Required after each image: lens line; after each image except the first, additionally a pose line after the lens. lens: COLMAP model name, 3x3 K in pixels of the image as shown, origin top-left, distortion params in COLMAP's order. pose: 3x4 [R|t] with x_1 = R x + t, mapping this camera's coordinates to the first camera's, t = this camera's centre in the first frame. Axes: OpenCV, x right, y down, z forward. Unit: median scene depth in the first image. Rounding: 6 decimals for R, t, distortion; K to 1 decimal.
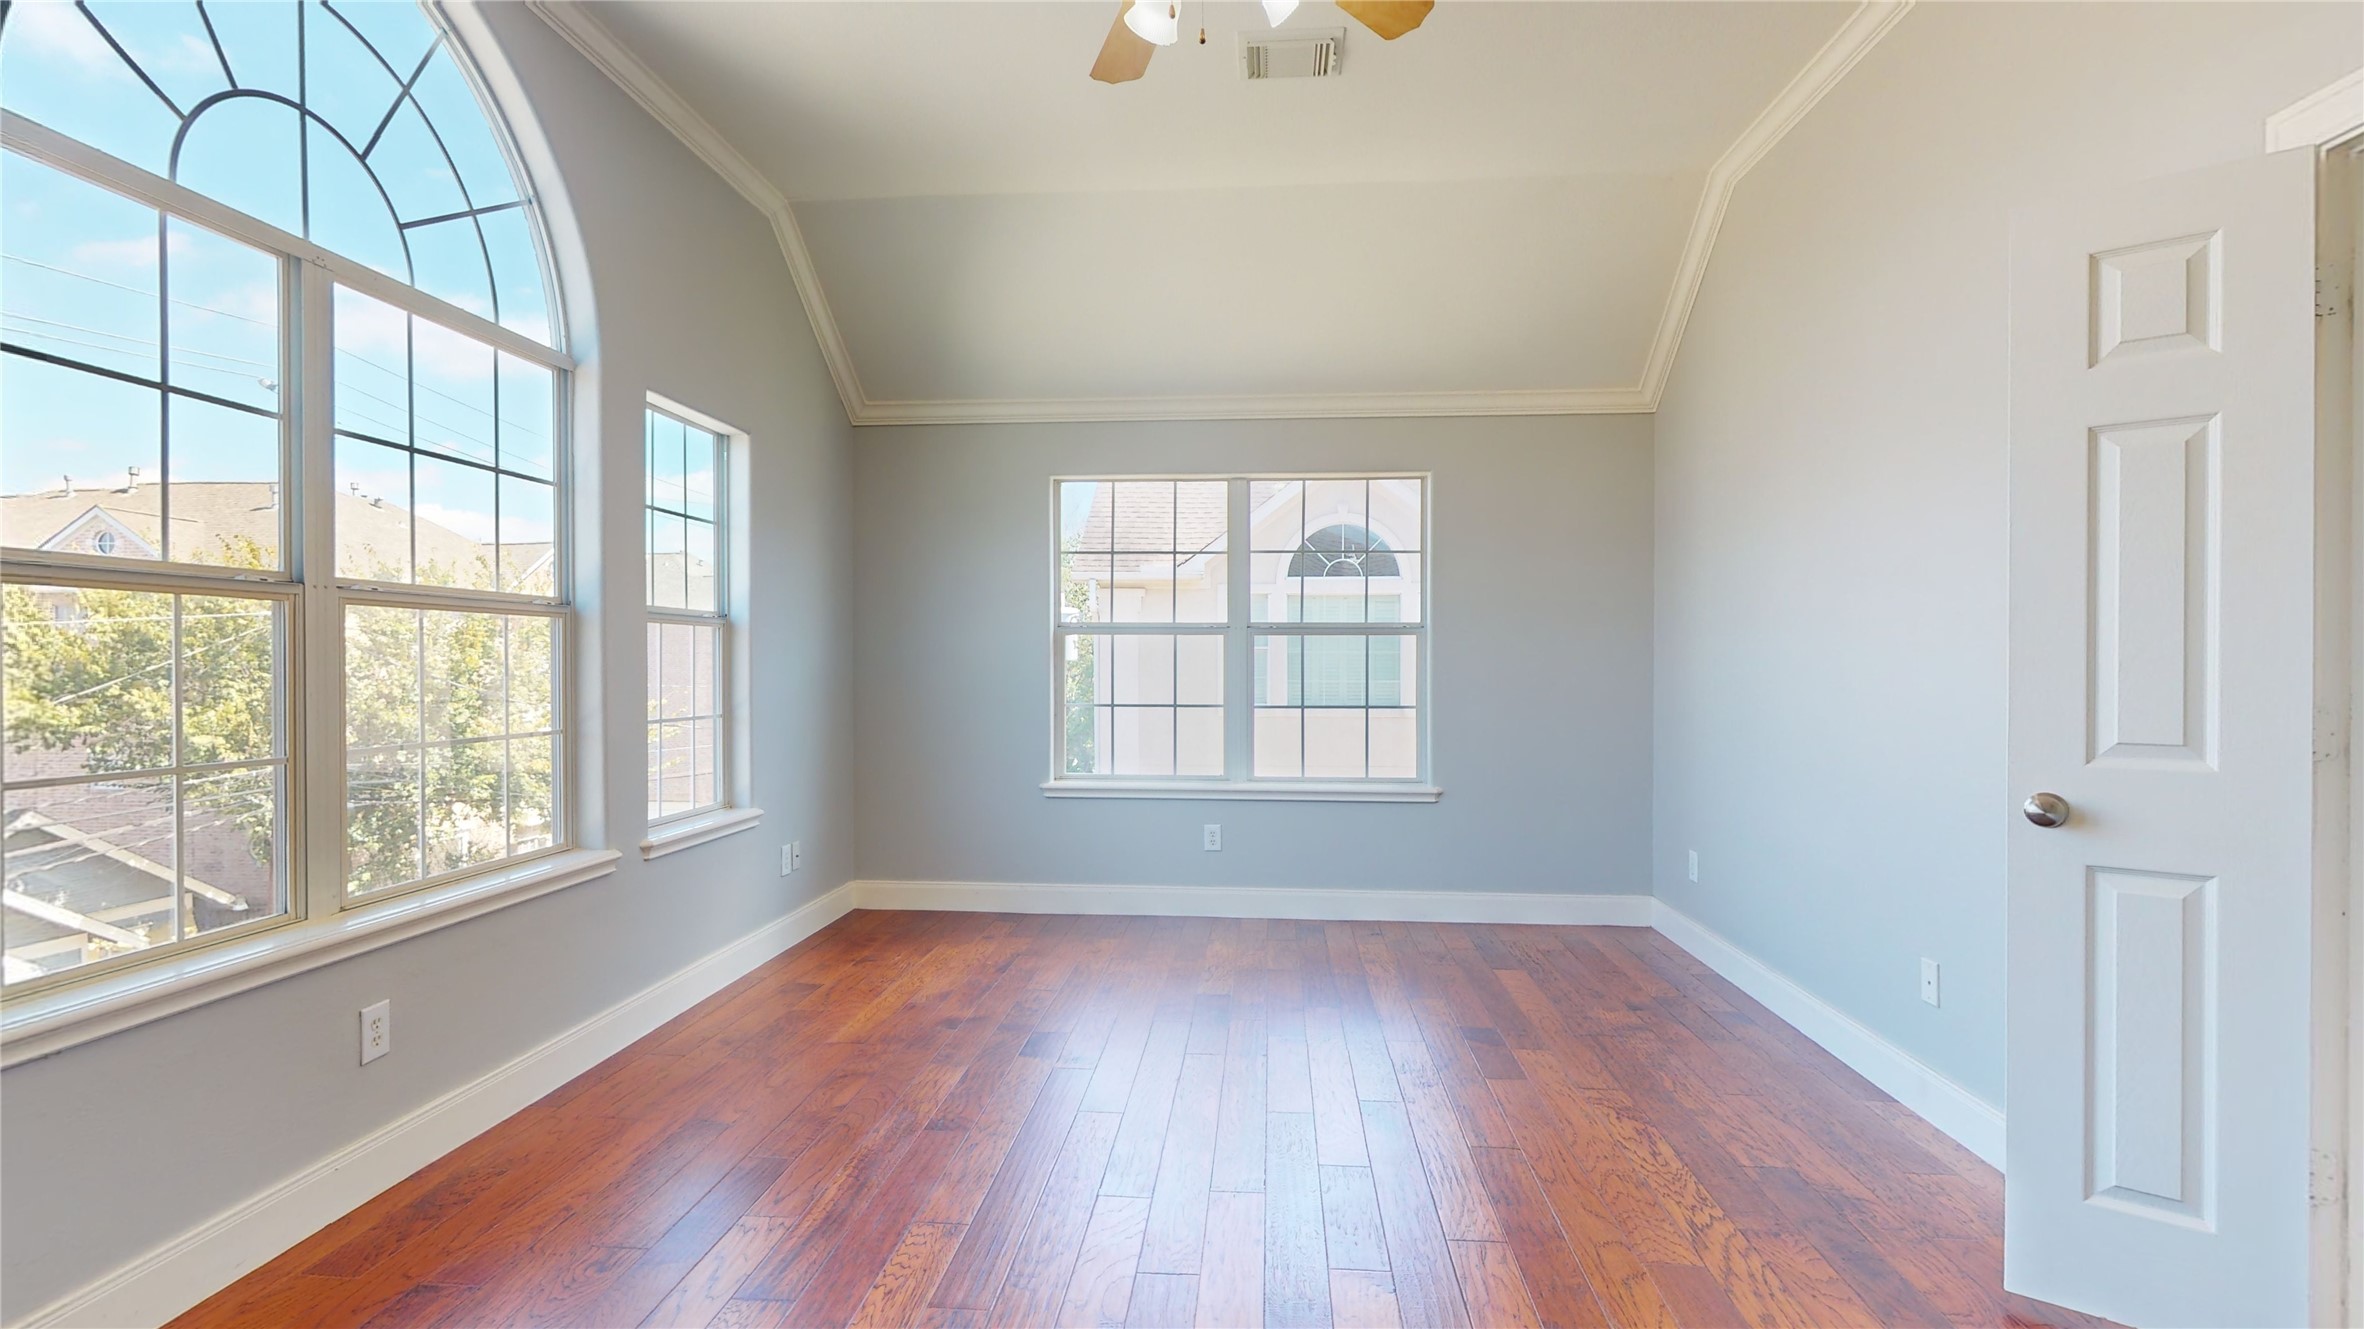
lens RADIAL K [[1099.4, 0, 1186.5], [0, 1099.4, 670.0], [0, 0, 1]] dist [-0.003379, -0.000369]
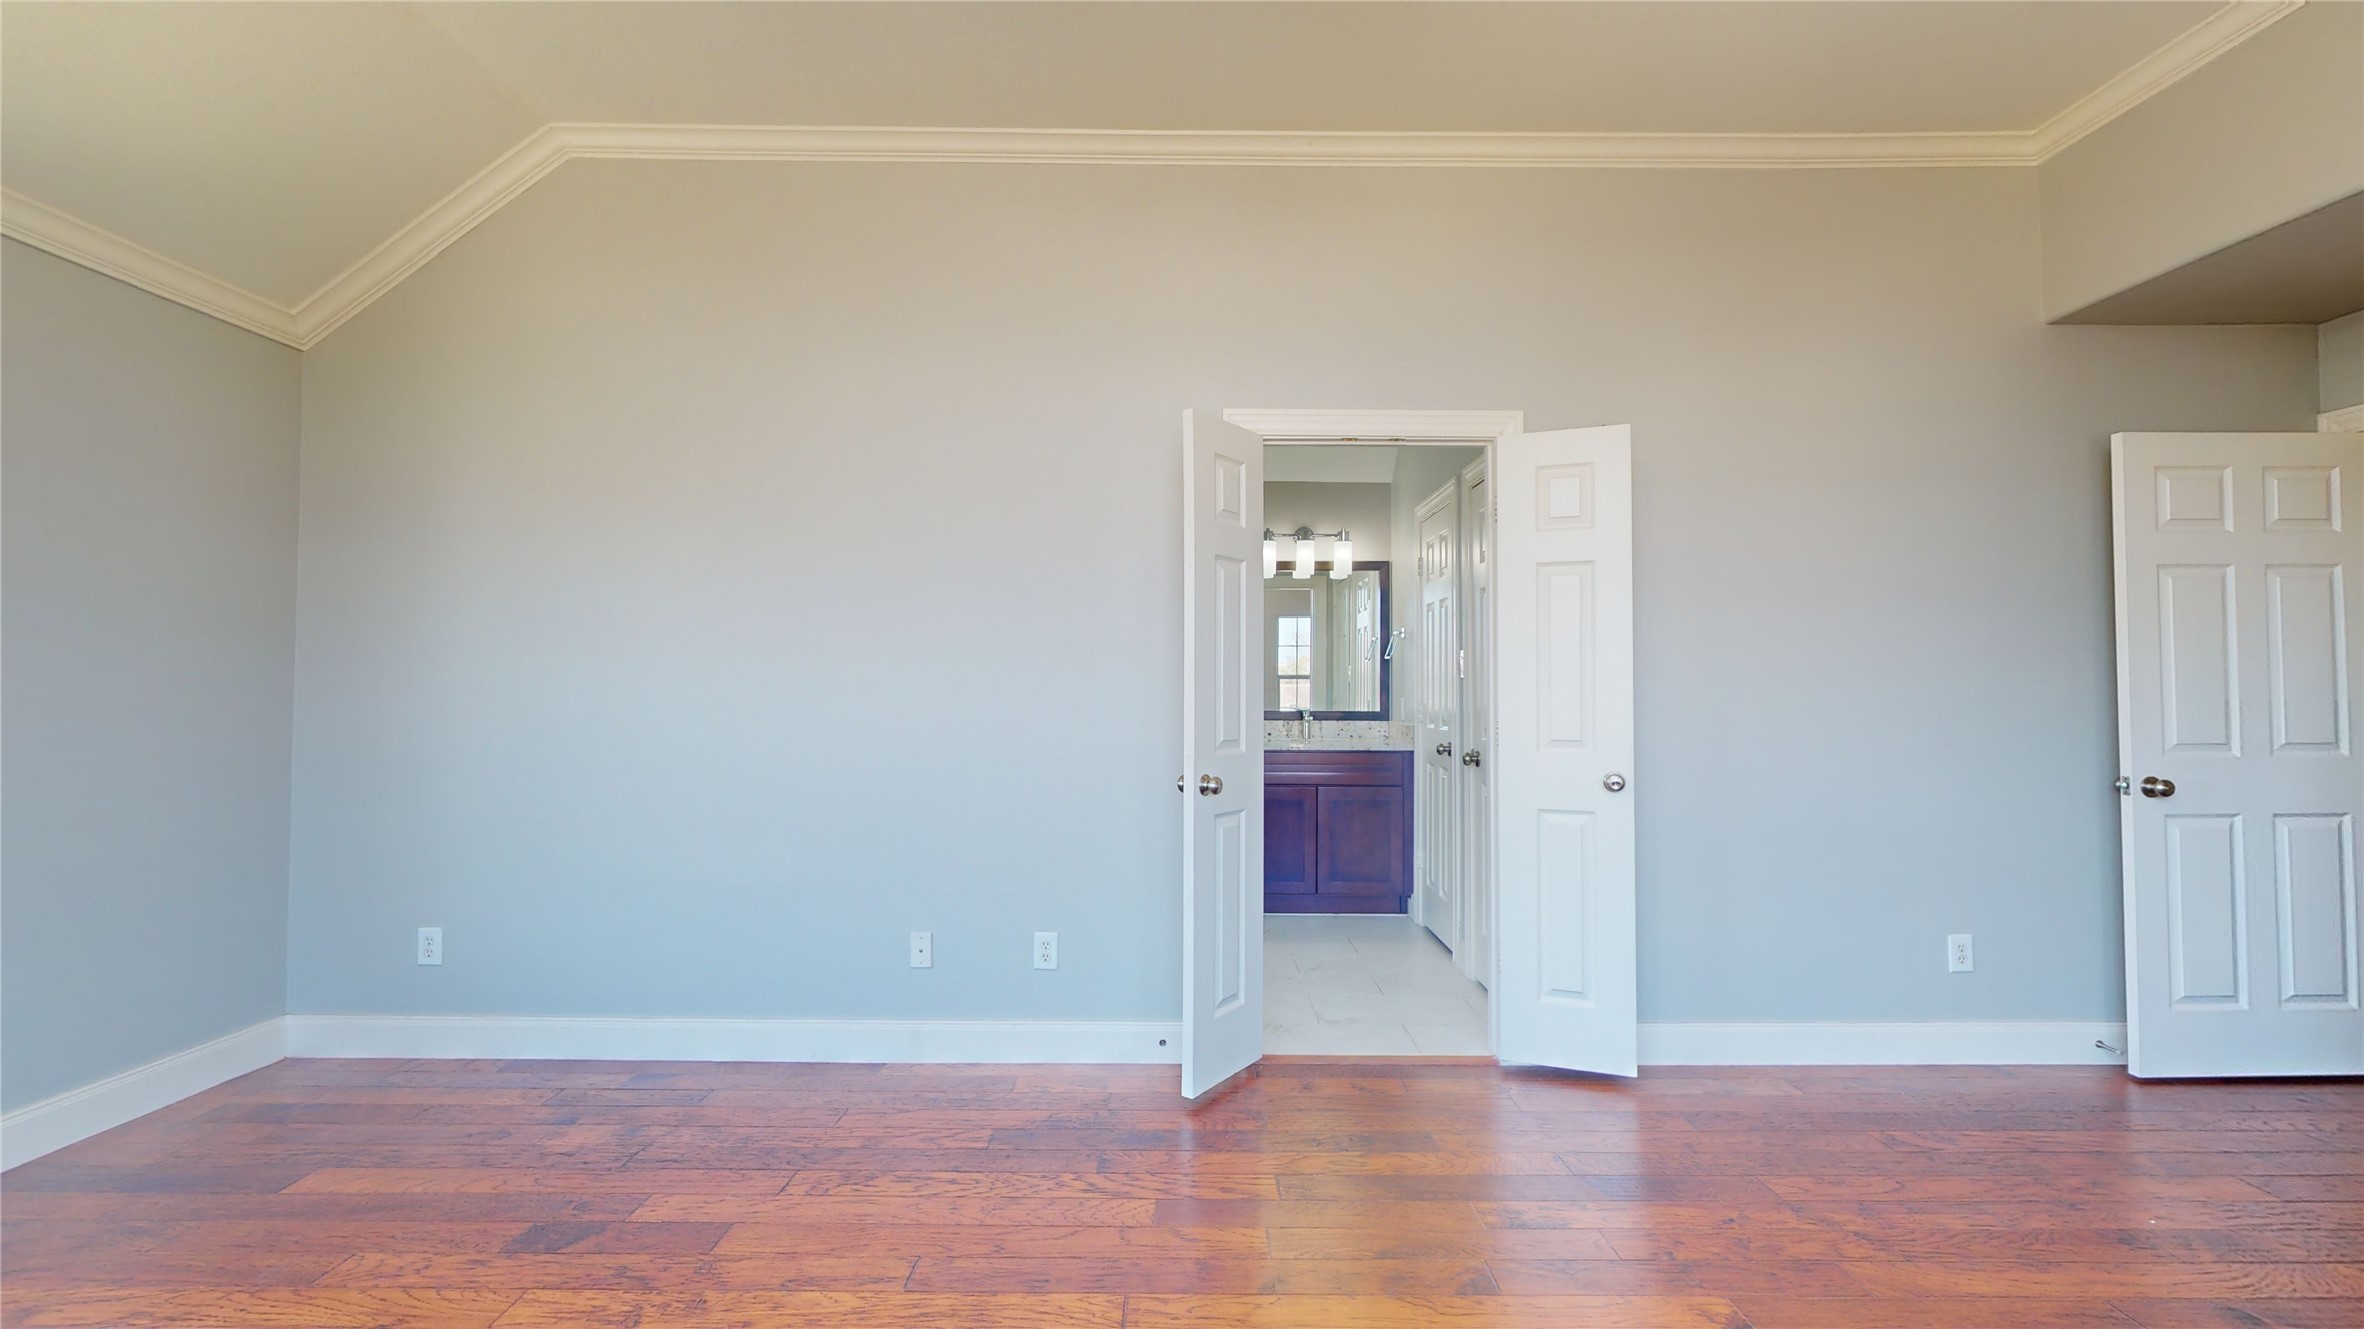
lens RADIAL K [[983.9, 0, 1185.9], [0, 983.9, 667.5], [0, 0, 1]] dist [-0.000120, -0.000045]
pose [[-0.073456, 0.018208, 0.997132, -0.429638], [0.002663, 0.999833, -0.018061, -0.013968], [-0.997295, 0.001328, -0.073492, 0.729209]]
